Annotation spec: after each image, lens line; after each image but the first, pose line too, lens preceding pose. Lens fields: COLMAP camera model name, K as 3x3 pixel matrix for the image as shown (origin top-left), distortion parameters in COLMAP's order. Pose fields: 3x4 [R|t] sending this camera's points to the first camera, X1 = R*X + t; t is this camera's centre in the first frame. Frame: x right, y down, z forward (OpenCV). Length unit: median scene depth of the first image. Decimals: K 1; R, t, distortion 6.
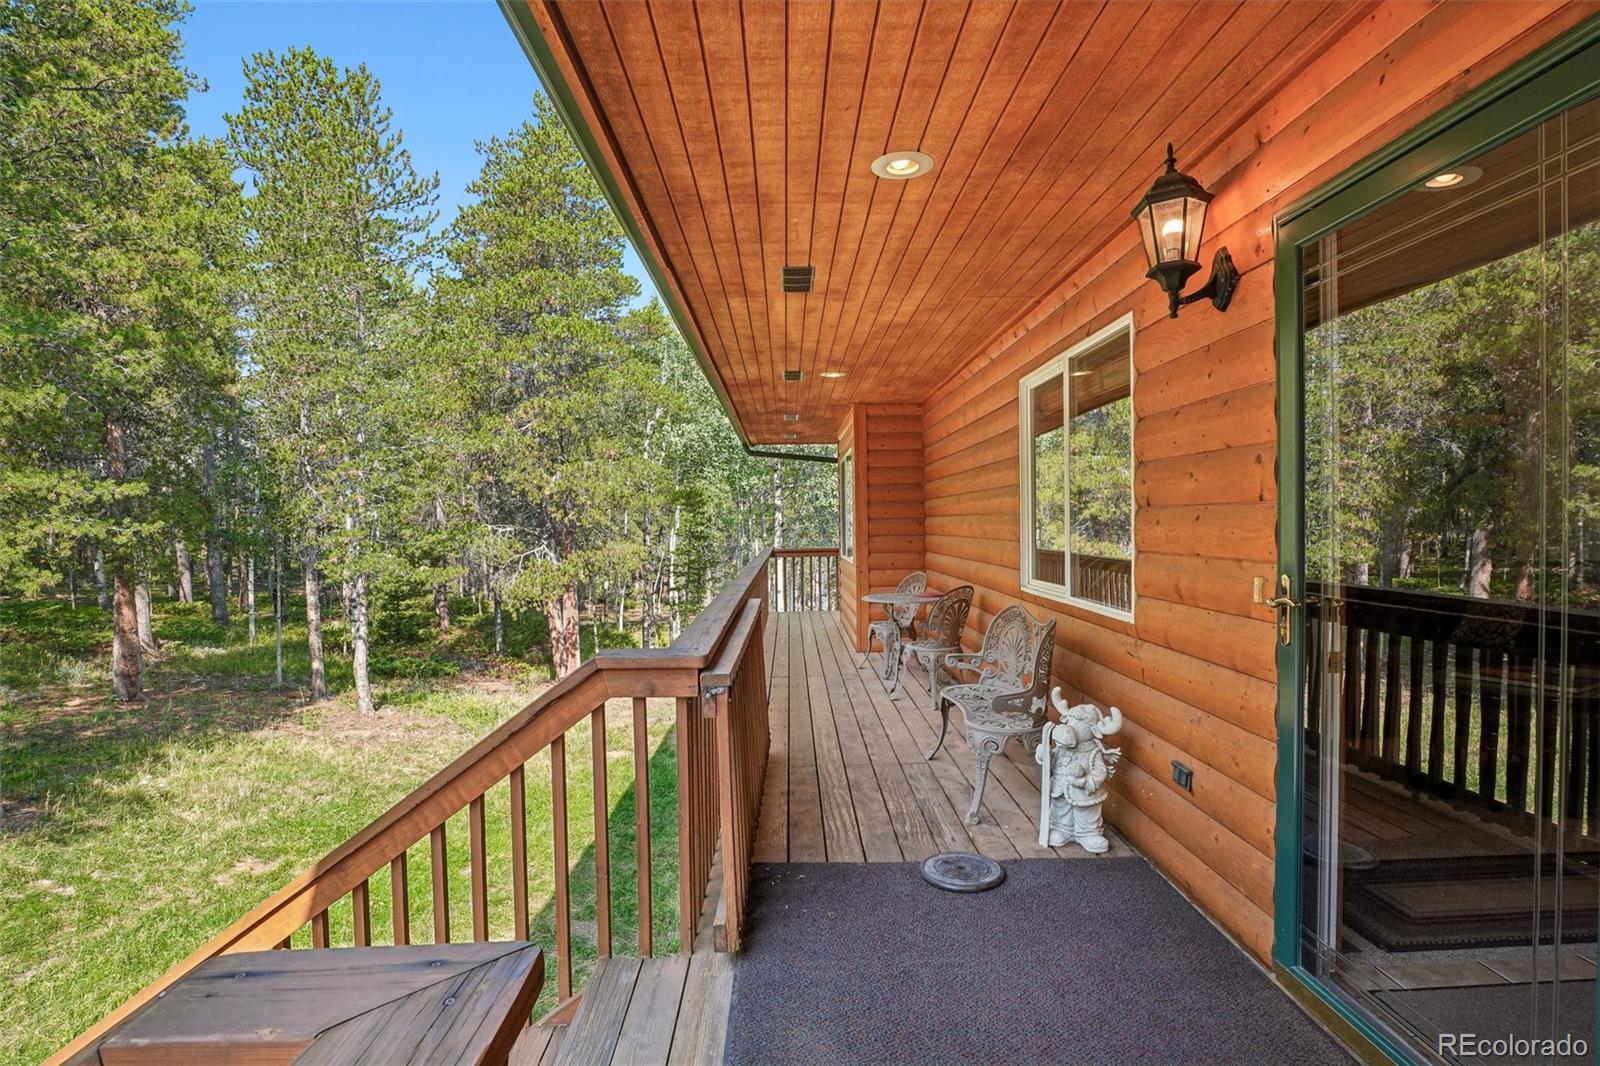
lens RADIAL K [[781.5, 0, 794.1], [0, 781.5, 536.0], [0, 0, 1]] dist [-0.033824, 0.001913]
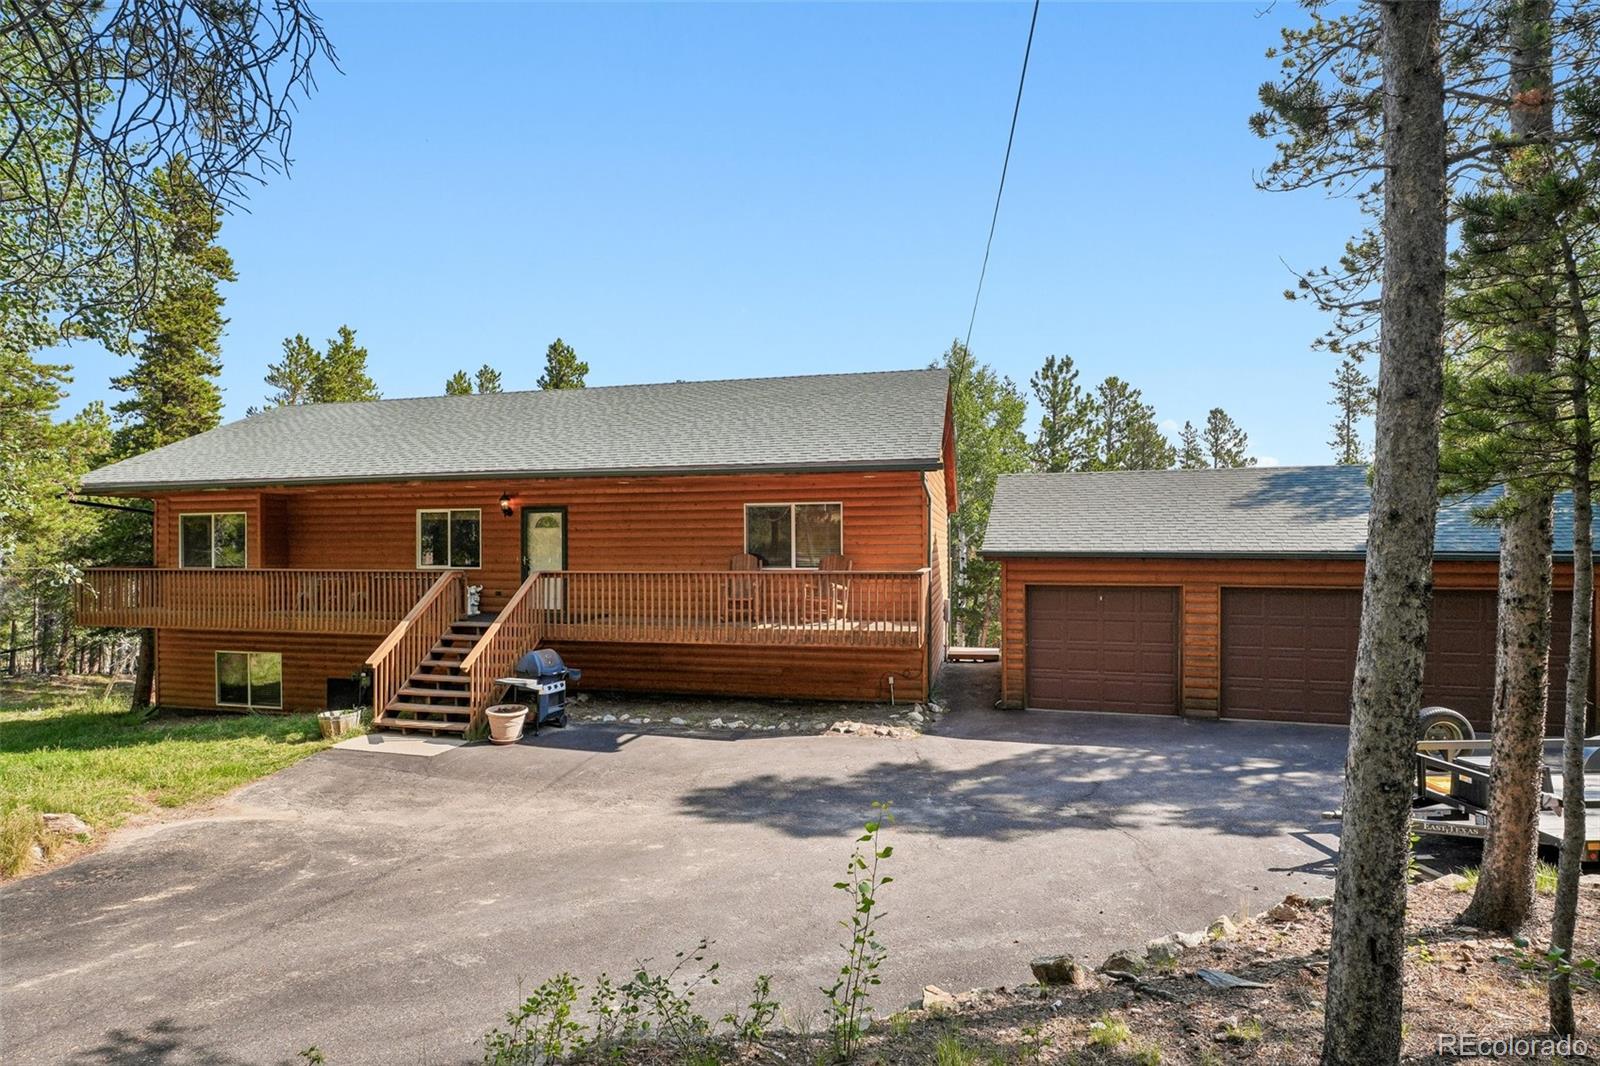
lens RADIAL K [[781.5, 0, 806.2], [0, 781.5, 531.2], [0, 0, 1]] dist [-0.033824, 0.001913]
pose [[0.247795, 0.021367, 0.968577, -0.727563], [0.023073, 0.999343, -0.027949, 0.010558], [-0.968538, 0.029273, 0.247139, -0.428933]]
